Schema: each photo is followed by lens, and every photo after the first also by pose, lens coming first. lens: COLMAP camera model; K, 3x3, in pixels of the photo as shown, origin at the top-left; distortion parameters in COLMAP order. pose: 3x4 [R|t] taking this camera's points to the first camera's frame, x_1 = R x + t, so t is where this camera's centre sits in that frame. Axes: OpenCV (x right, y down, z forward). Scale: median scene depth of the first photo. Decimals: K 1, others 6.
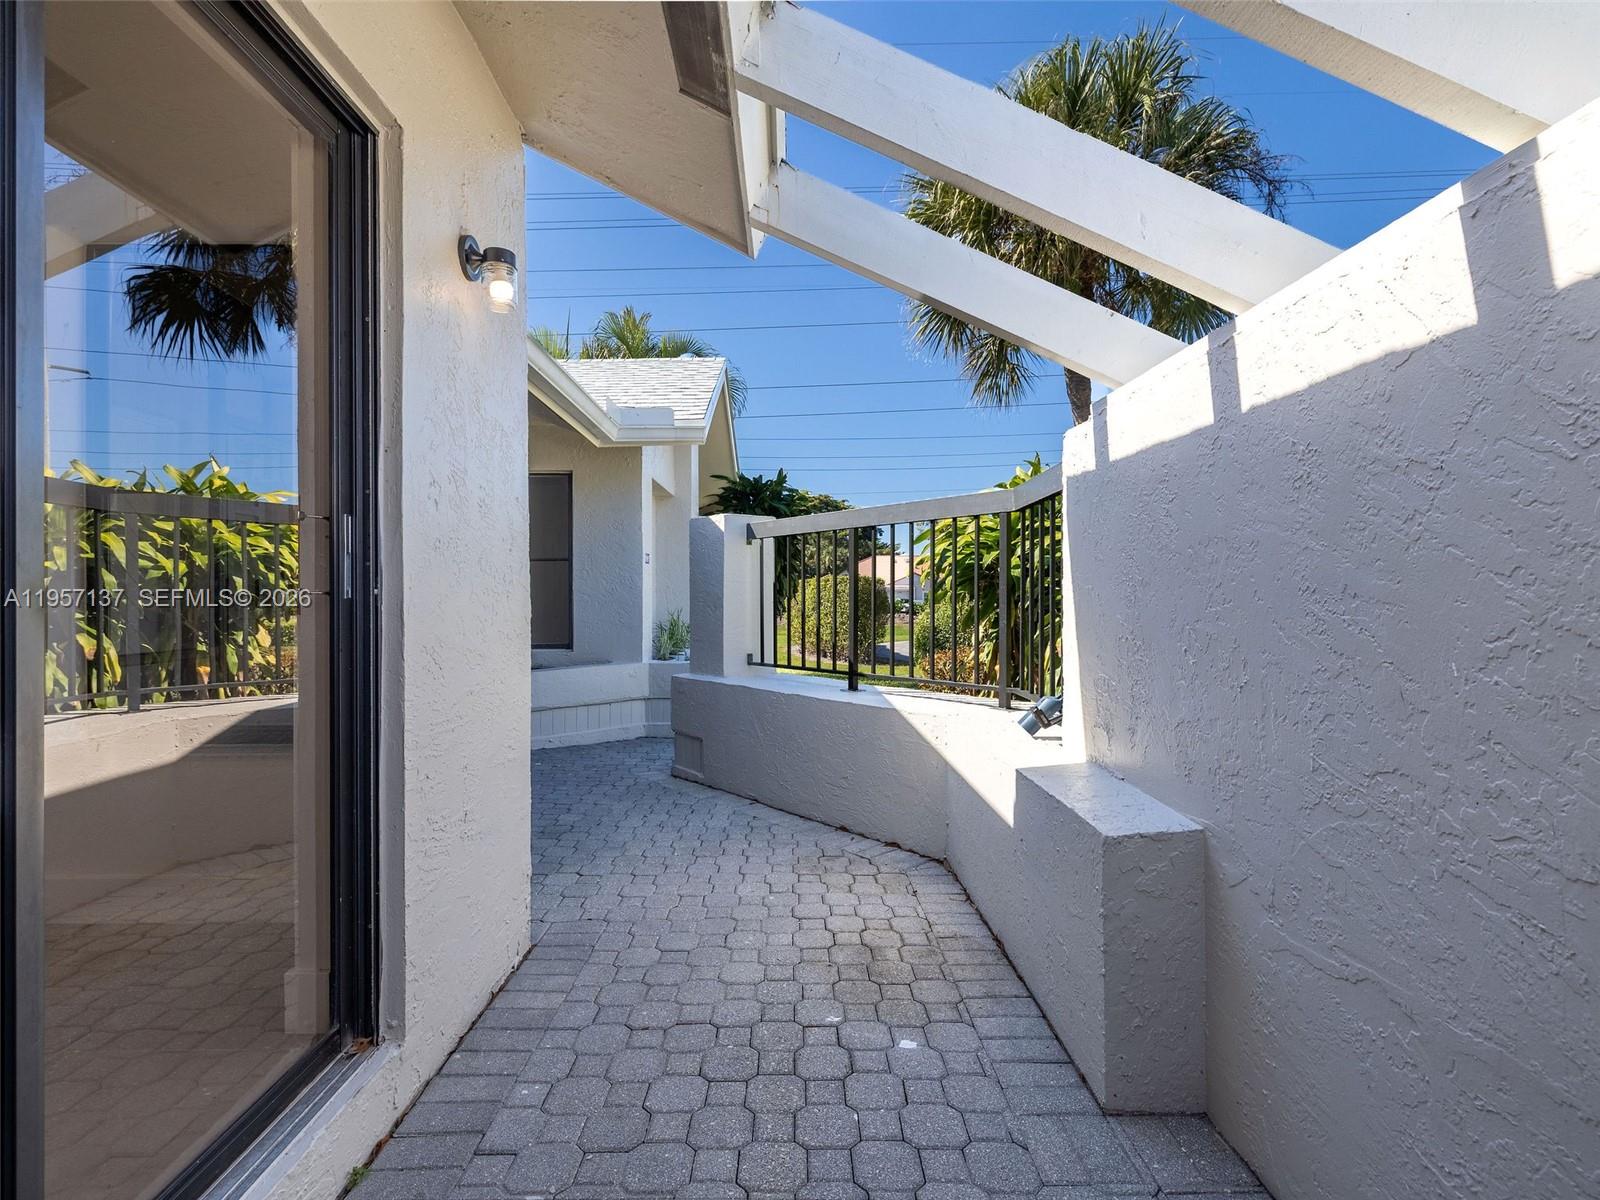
lens RADIAL K [[780.2, 0, 800.4], [0, 780.2, 599.7], [0, 0, 1]] dist [0.001724, 0.000742]
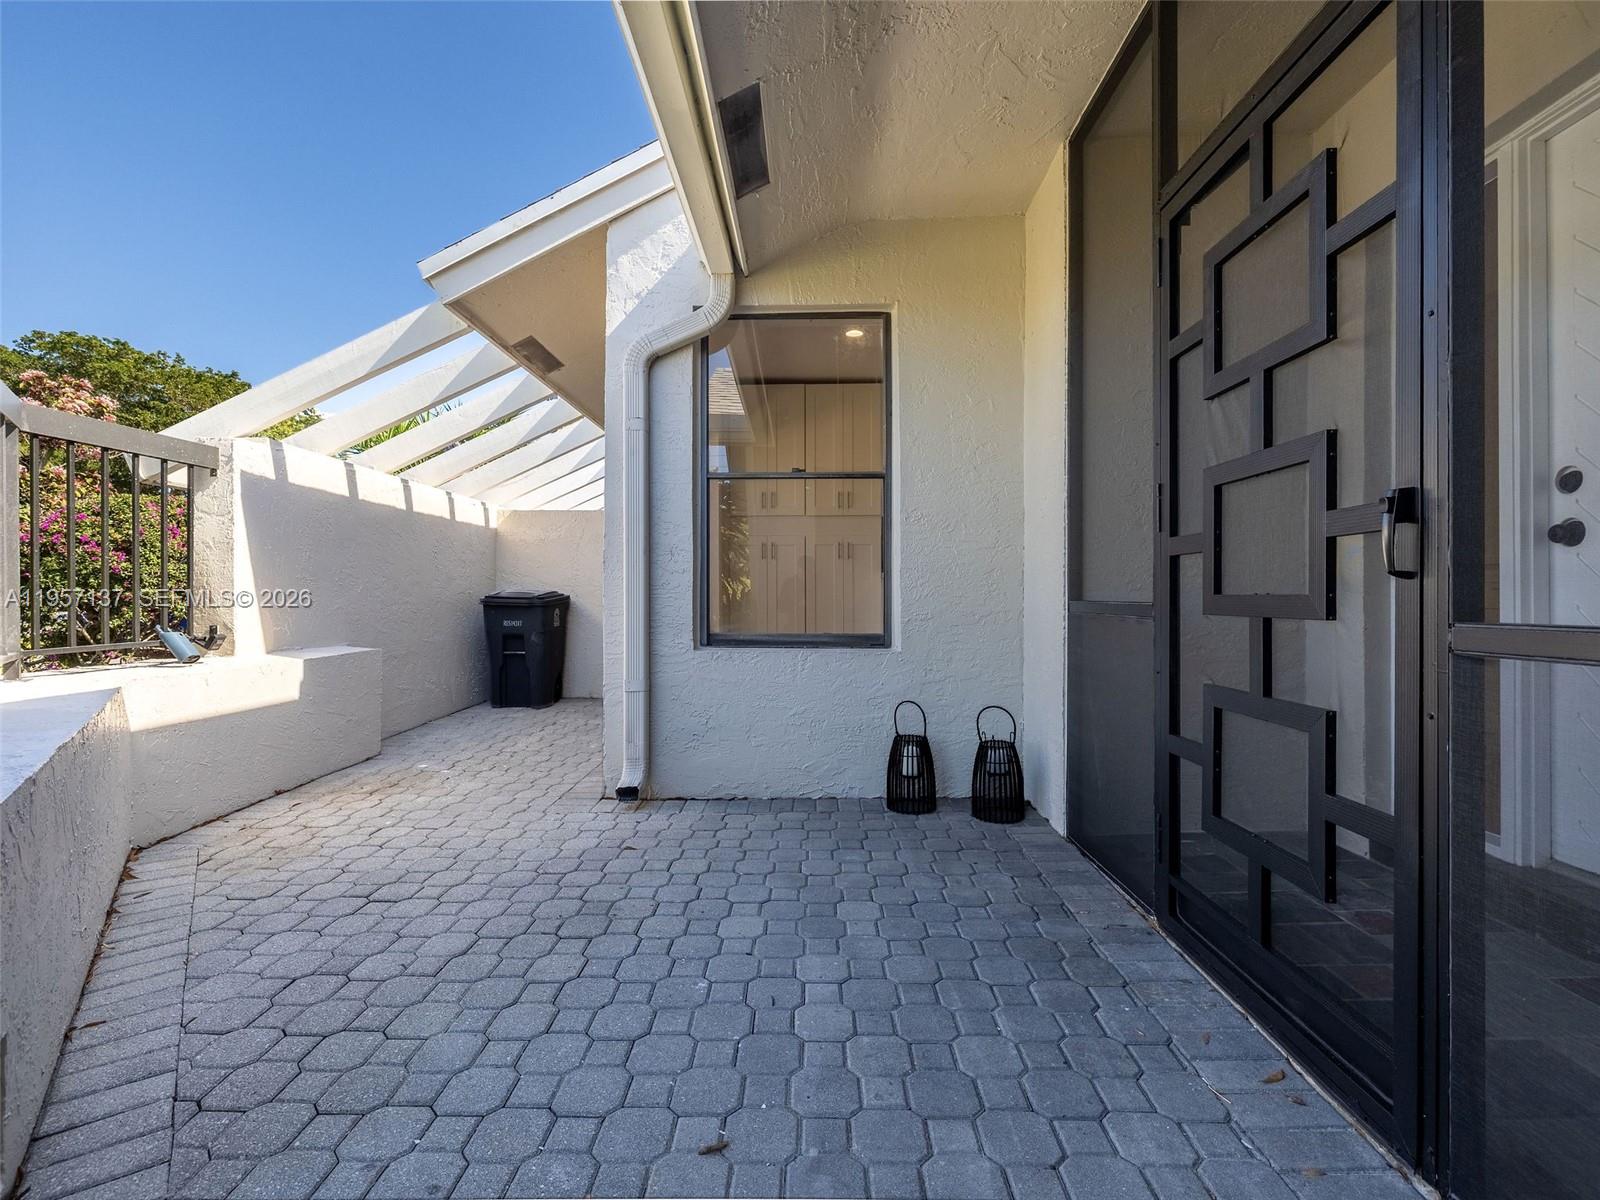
lens RADIAL K [[780.2, 0, 798.6], [0, 780.2, 600.1], [0, 0, 1]] dist [0.001724, 0.000742]
pose [[-0.999284, 0.001101, 0.037815, -0.438227], [0.001346, 0.999978, 0.006473, 0.046298], [-0.037807, 0.006519, -0.999264, 1.399407]]
